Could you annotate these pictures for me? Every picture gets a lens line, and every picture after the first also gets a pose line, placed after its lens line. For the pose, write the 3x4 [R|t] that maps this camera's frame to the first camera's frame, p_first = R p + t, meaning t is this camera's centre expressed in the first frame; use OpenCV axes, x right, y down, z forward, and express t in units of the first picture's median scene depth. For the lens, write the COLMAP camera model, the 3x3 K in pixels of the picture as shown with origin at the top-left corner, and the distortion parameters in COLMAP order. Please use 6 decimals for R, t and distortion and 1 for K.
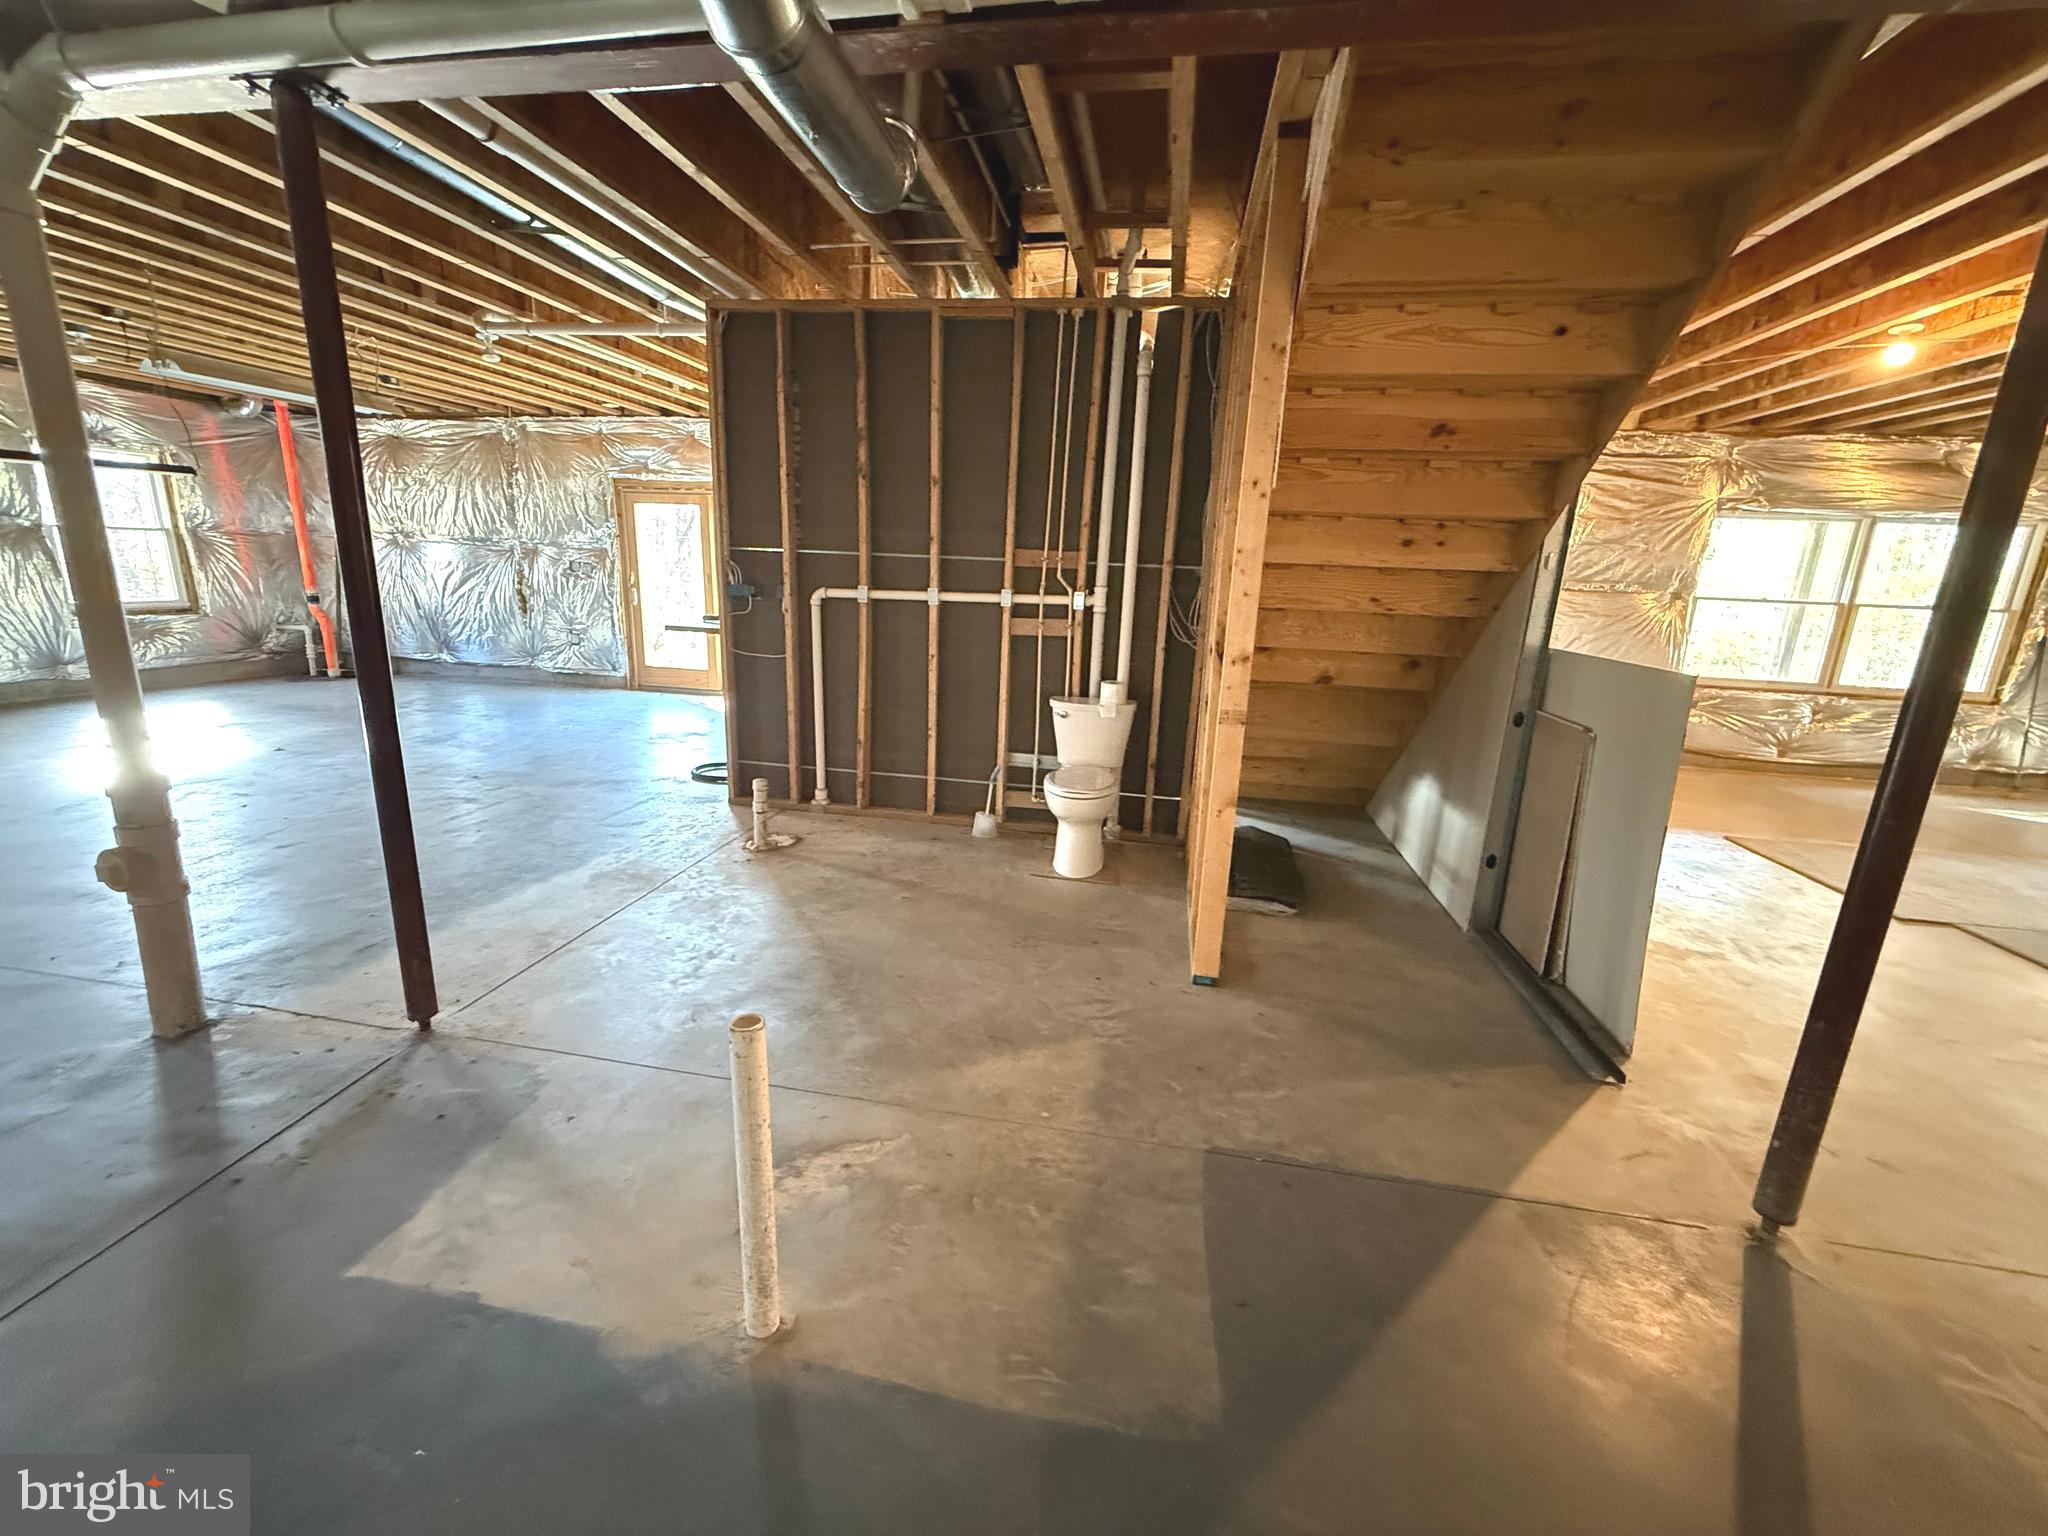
lens RADIAL K [[832.6, 0, 1024.0], [0, 832.6, 768.0], [0, 0, 1]] dist [0.009375, 0.000229]
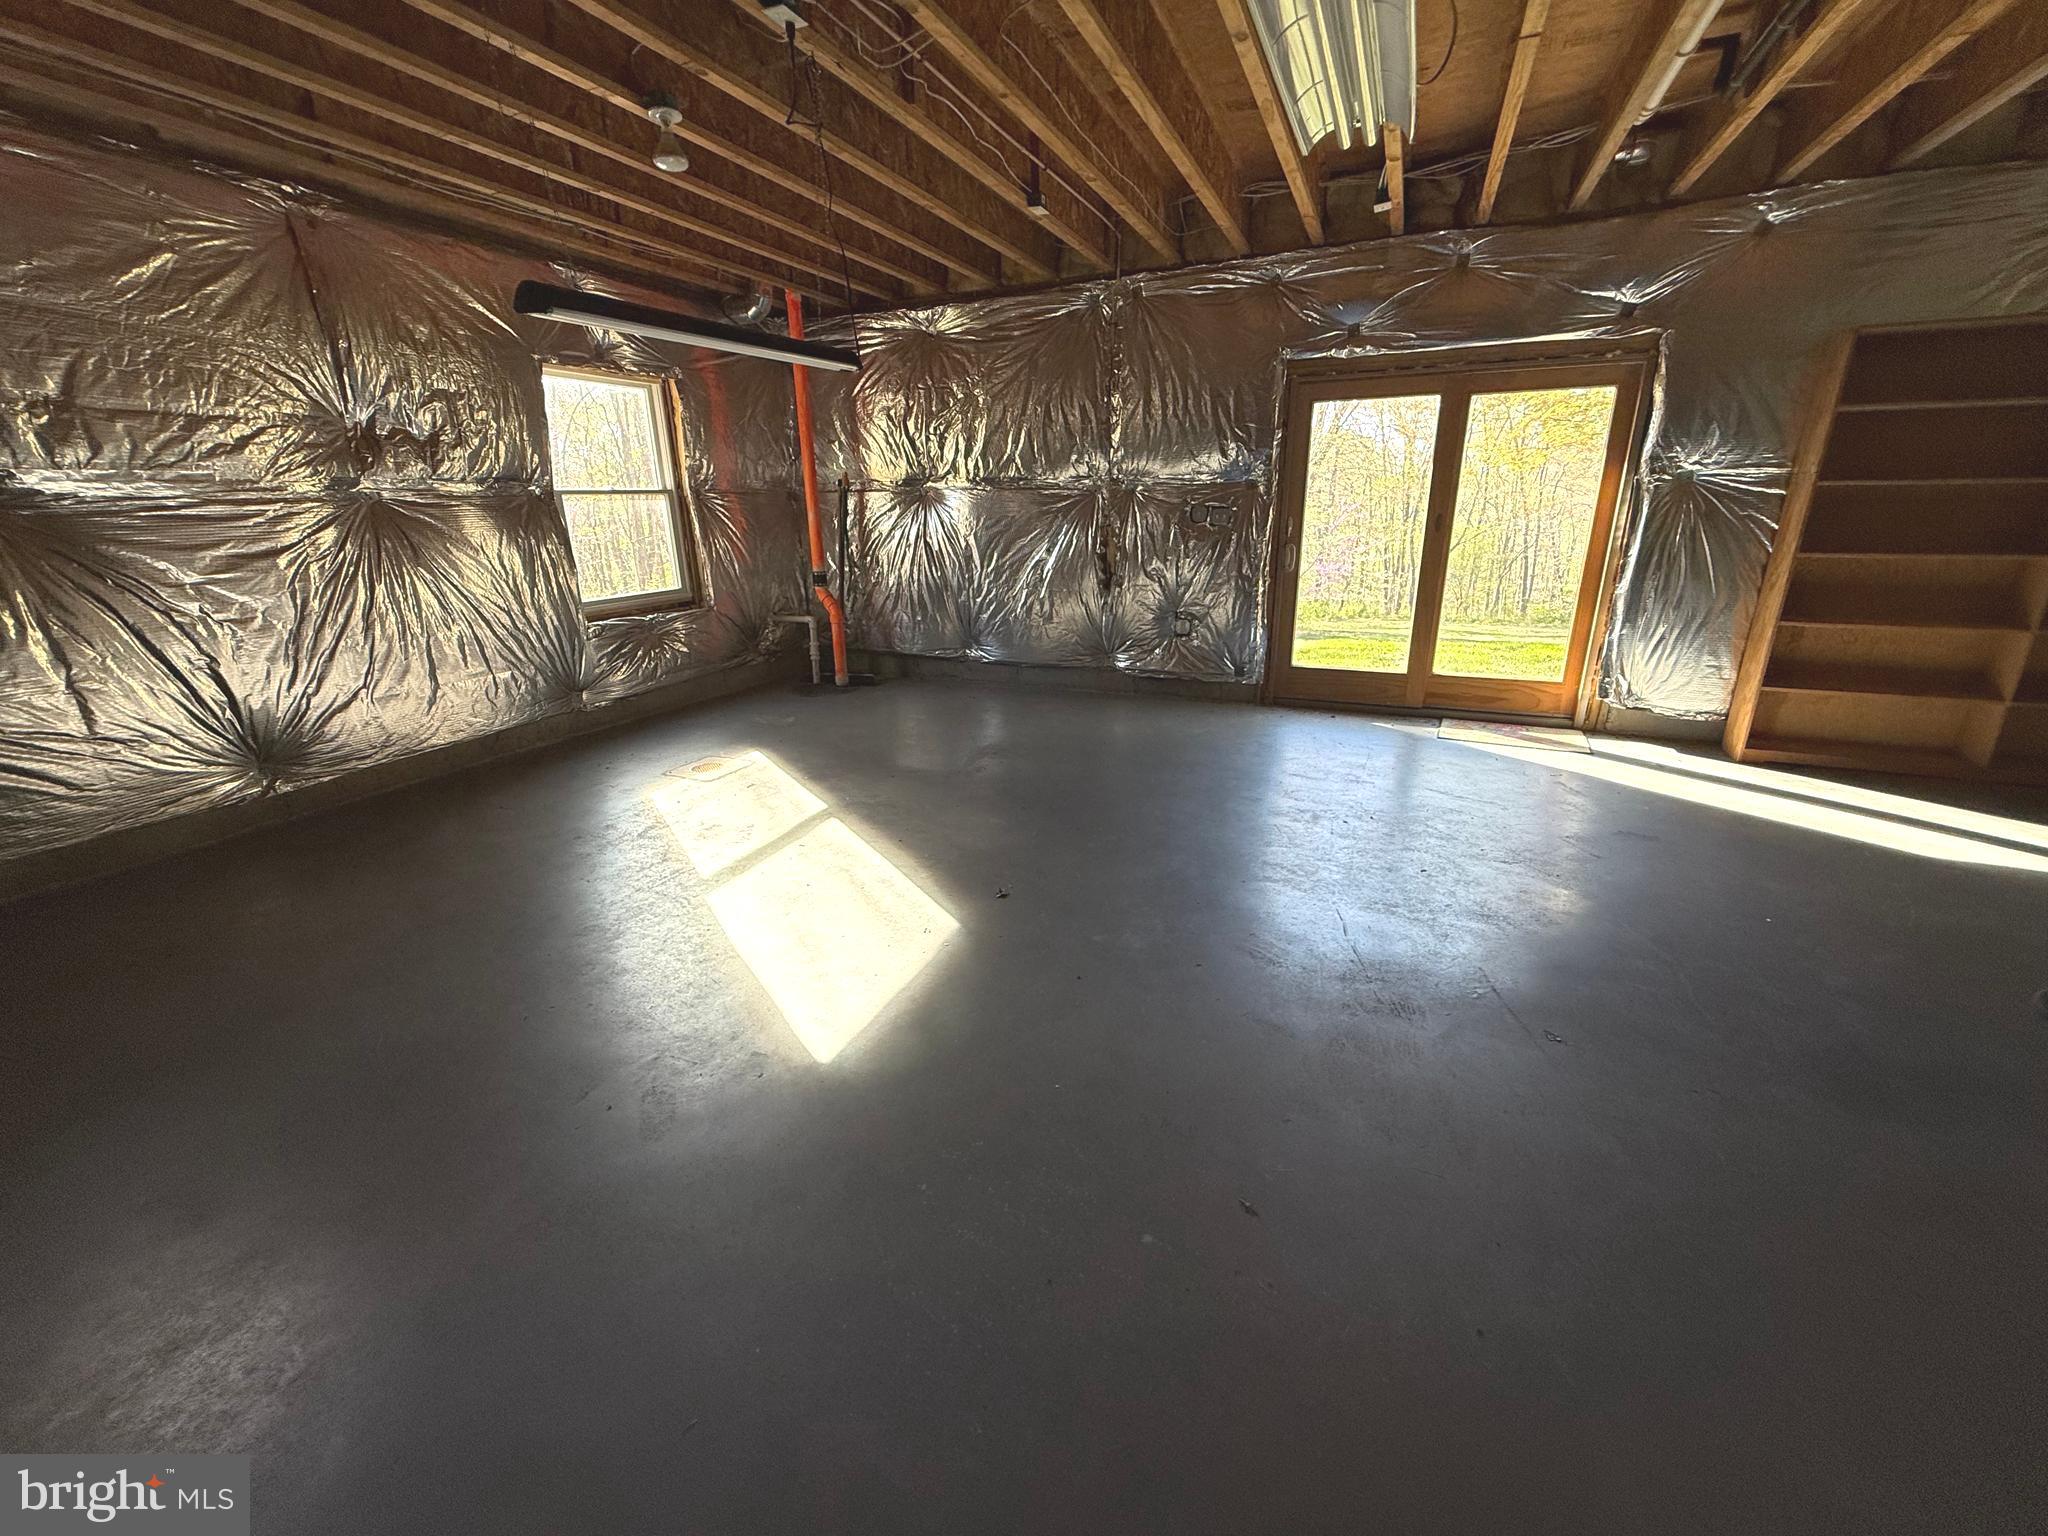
lens RADIAL K [[832.6, 0, 1024.0], [0, 832.6, 768.0], [0, 0, 1]] dist [0.009375, 0.000229]
pose [[0.970159, 0.023242, -0.241355, -0.530498], [-0.005310, 0.997193, 0.074682, -0.099246], [0.242413, -0.071172, 0.967559, 0.355407]]
